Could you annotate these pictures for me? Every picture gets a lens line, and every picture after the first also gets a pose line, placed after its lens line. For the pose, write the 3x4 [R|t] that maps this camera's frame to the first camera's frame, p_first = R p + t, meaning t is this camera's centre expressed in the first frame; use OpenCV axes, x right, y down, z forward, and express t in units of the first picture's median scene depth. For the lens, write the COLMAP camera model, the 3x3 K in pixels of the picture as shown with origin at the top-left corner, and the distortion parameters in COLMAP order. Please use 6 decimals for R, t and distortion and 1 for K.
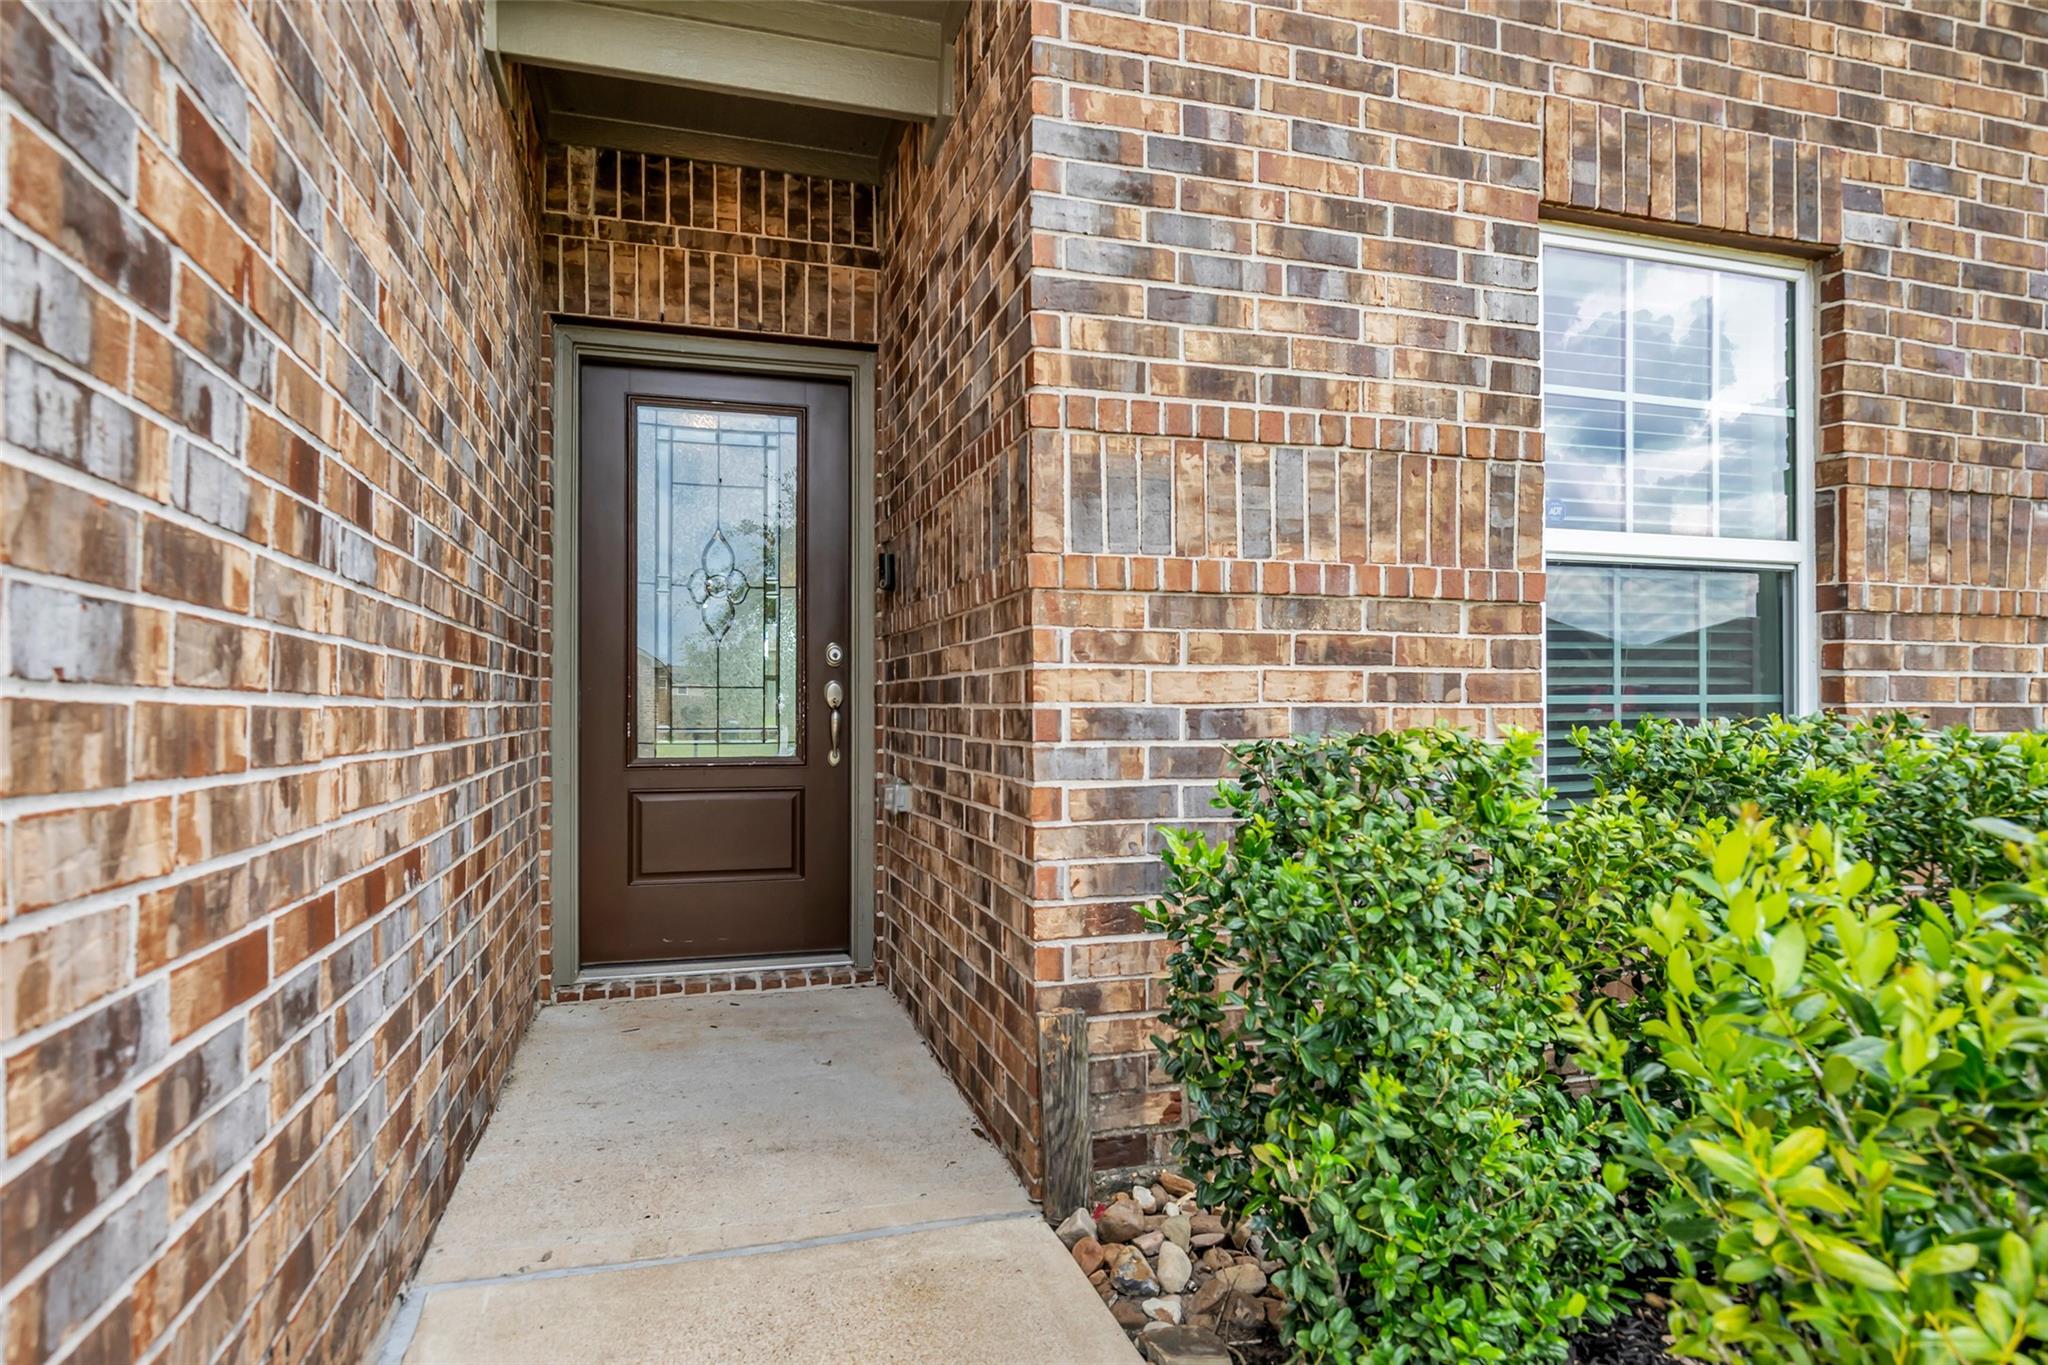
lens RADIAL K [[1140.8, 0, 1022.4], [0, 1140.8, 688.3], [0, 0, 1]] dist [0.002374, 0.000472]
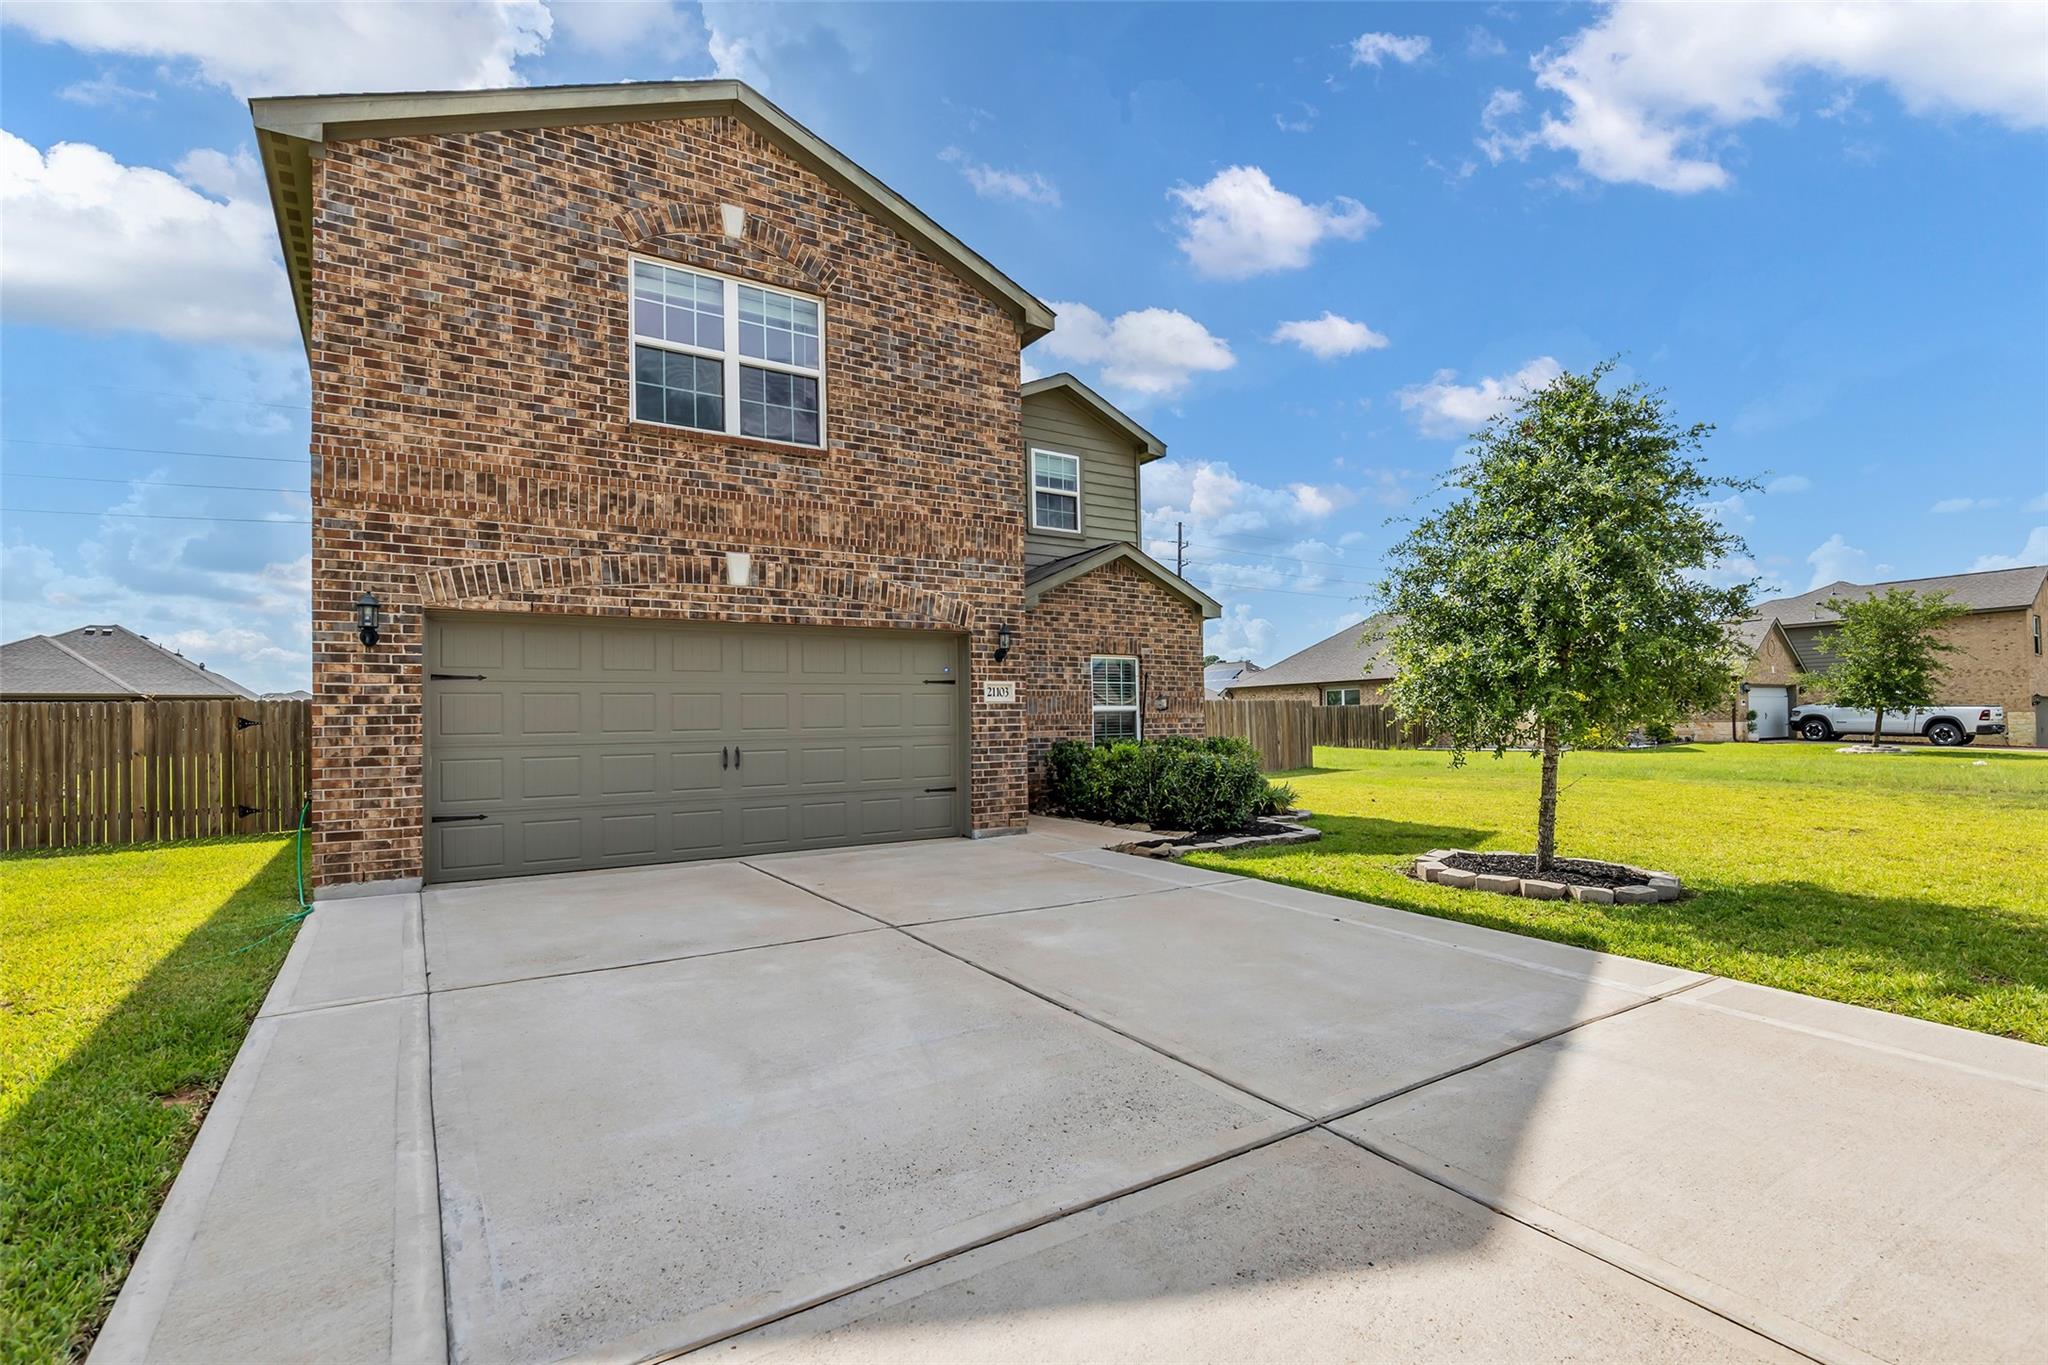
lens RADIAL K [[948.2, 0, 1024.1], [0, 948.2, 700.1], [0, 0, 1]] dist [-0.006936, 0.000447]
pose [[0.956858, -0.006470, 0.290485, -1.458404], [0.013357, 0.999675, -0.021732, -0.078198], [-0.290250, 0.024674, 0.956633, -4.001056]]
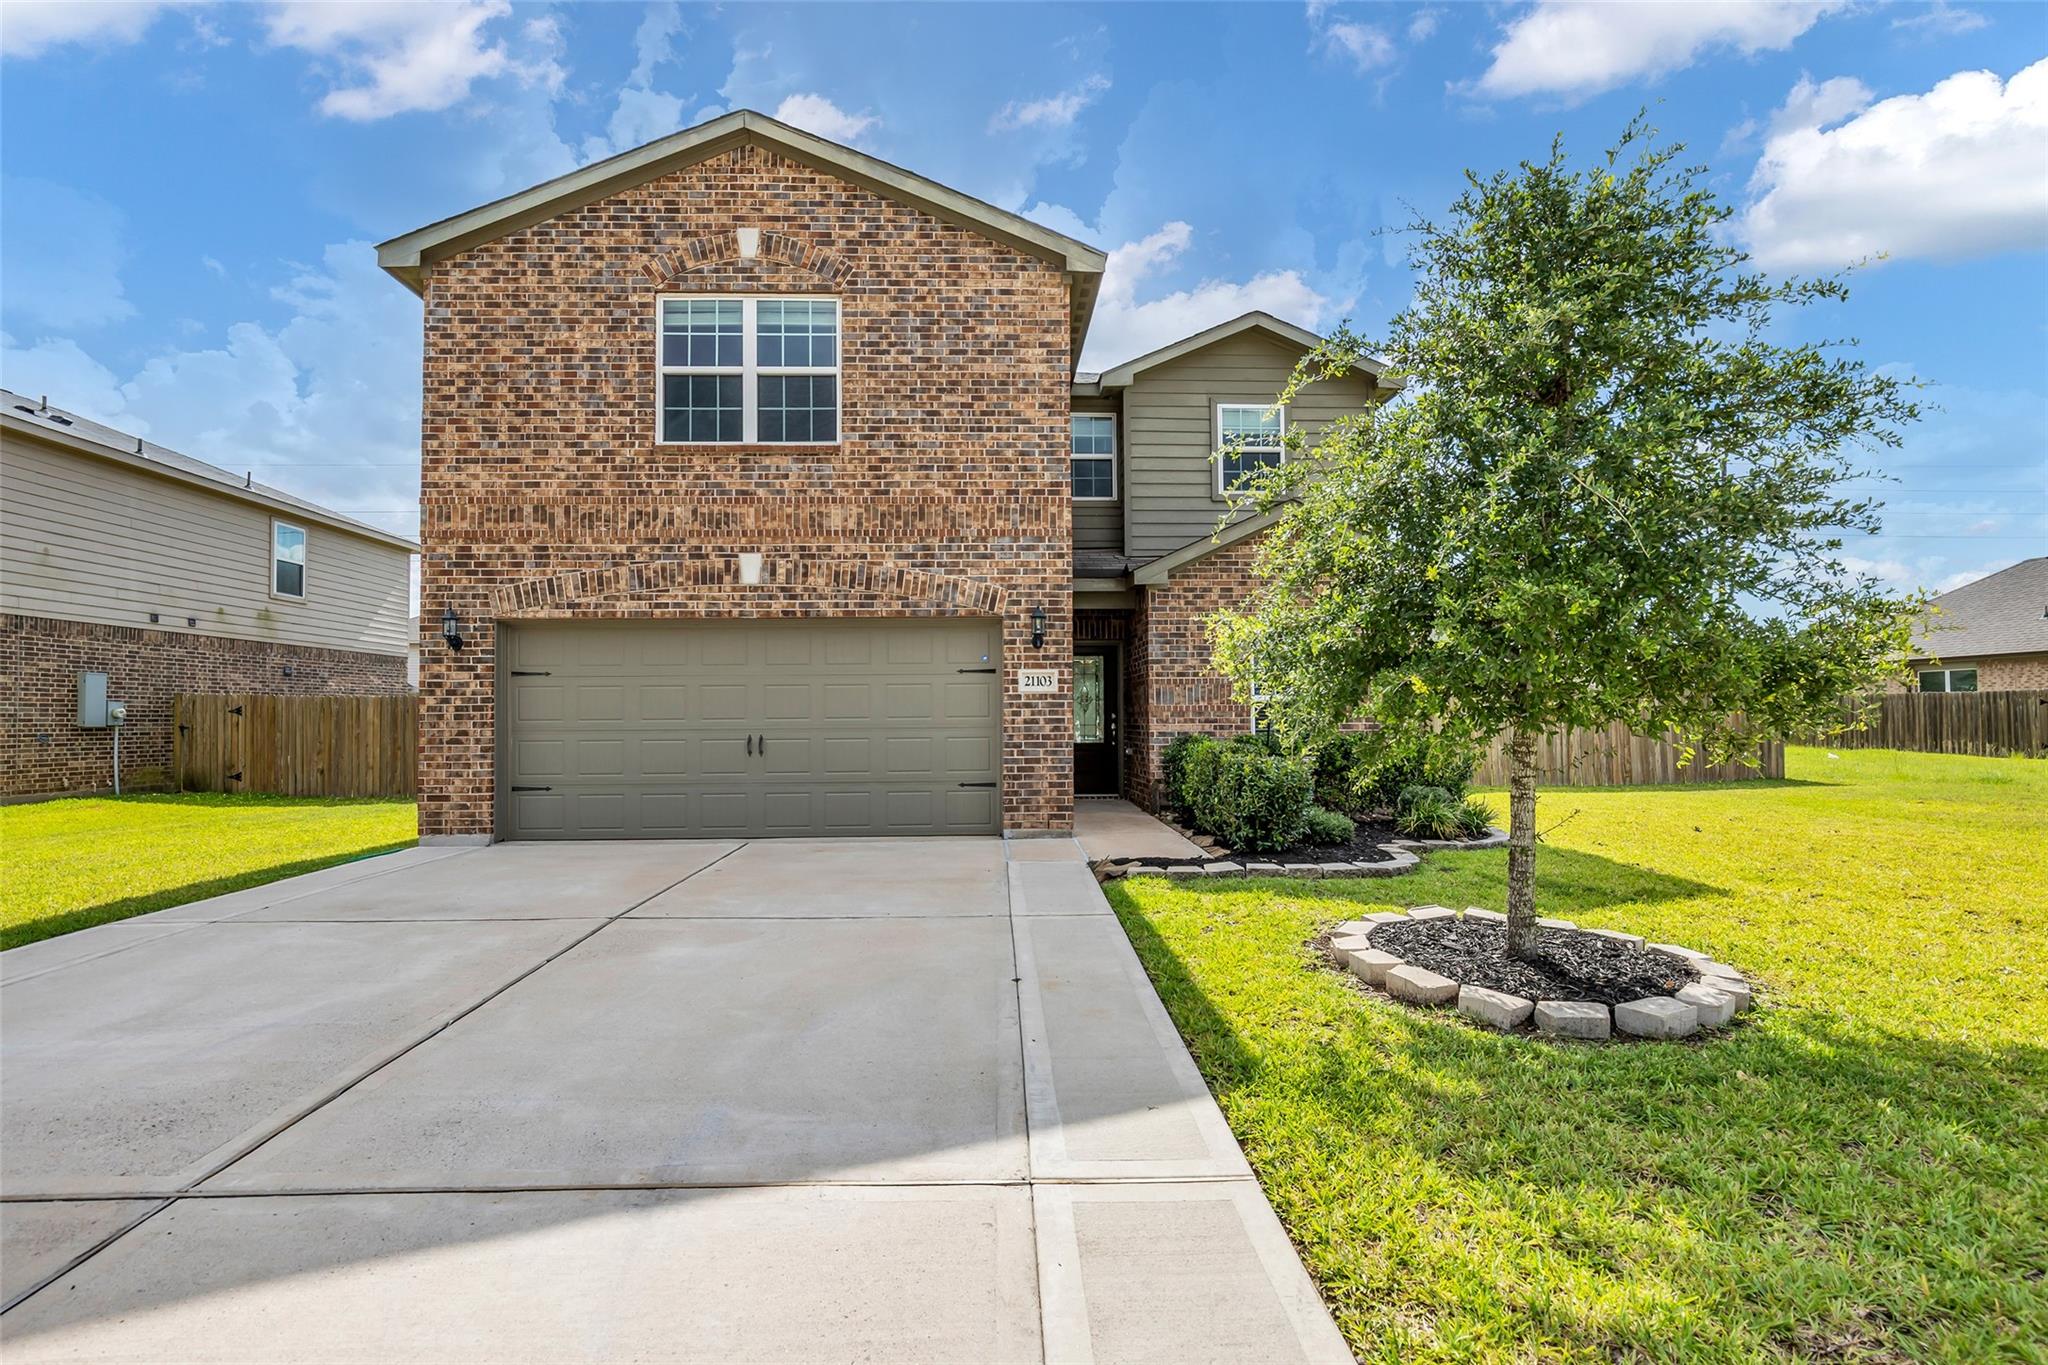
lens RADIAL K [[947.0, 0, 1021.5], [0, 947.0, 692.7], [0, 0, 1]] dist [-0.010238, -0.000581]
pose [[0.970532, -0.009837, -0.240773, 0.518010], [0.005111, 0.999782, -0.020247, -0.082539], [0.240920, 0.018420, 0.970370, -3.699895]]
